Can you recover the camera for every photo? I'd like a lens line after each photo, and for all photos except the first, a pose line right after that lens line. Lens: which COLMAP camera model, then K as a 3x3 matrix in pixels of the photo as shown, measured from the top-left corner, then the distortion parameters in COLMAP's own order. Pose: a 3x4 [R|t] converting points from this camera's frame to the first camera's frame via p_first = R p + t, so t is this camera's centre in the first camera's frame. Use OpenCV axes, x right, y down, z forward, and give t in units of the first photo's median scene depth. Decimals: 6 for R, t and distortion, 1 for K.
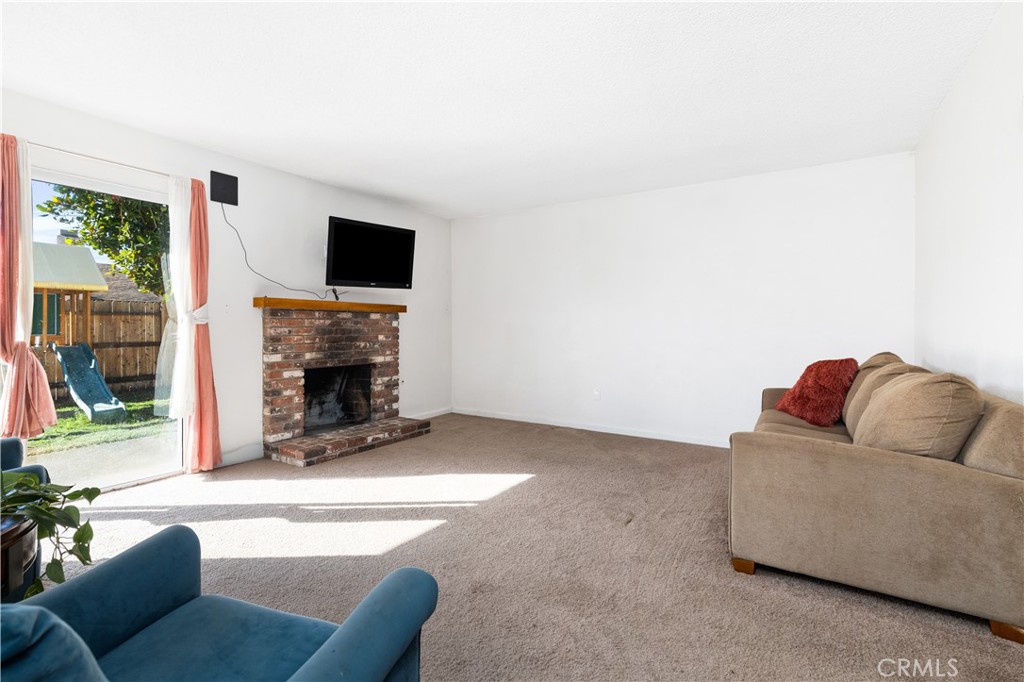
lens RADIAL K [[474.3, 0, 511.8], [0, 474.3, 342.3], [0, 0, 1]] dist [-0.002868, -0.000371]
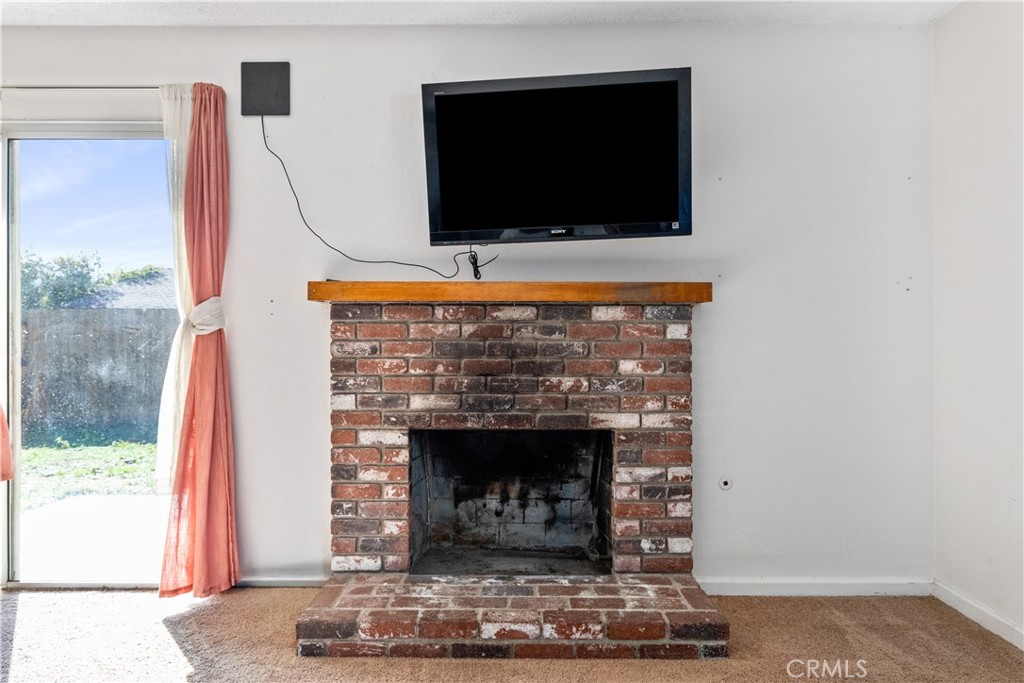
lens RADIAL K [[658.0, 0, 511.5], [0, 658.0, 340.9], [0, 0, 1]] dist [0.008980, 0.000108]
pose [[0.518973, 0.004223, -0.854780, 0.166225], [-0.028098, 0.999532, -0.012122, -0.025584], [0.854329, 0.030308, 0.518848, 0.717801]]
